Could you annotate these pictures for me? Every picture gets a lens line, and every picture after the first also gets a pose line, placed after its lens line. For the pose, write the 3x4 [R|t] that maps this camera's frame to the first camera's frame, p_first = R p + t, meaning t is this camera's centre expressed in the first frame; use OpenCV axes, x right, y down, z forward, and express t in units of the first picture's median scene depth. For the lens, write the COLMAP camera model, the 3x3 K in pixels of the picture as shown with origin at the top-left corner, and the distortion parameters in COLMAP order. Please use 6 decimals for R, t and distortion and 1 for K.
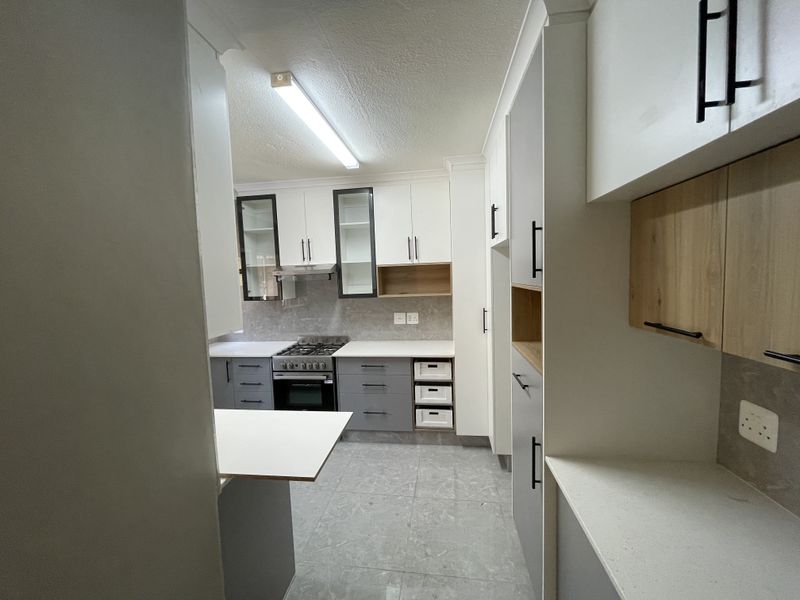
lens RADIAL K [[324.4, 0, 400.3], [0, 324.4, 299.7], [0, 0, 1]] dist [-0.002516, 0.000554]
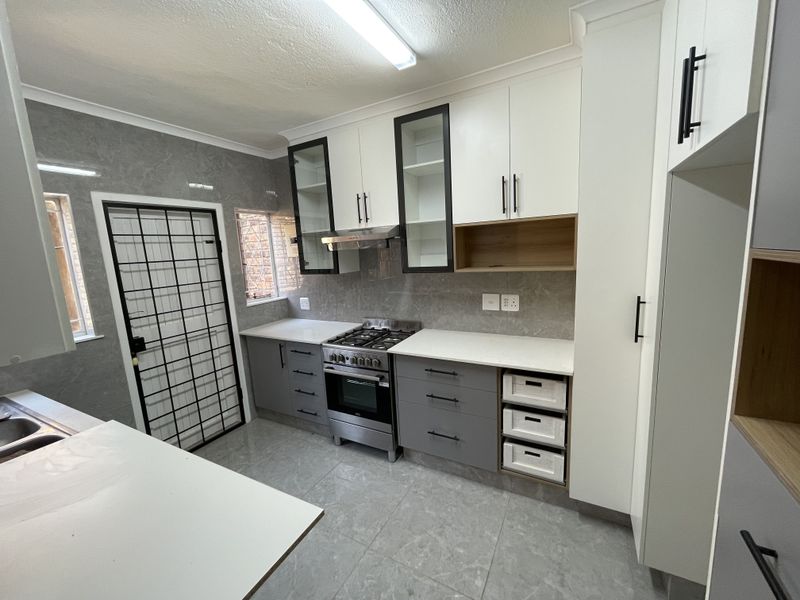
lens RADIAL K [[324.4, 0, 399.6], [0, 324.4, 299.5], [0, 0, 1]] dist [-0.002516, 0.000554]
pose [[0.932679, 0.040616, -0.358413, 0.072714], [-0.005408, 0.995103, 0.098694, -0.017391], [0.360666, -0.090112, 0.928332, 0.321315]]
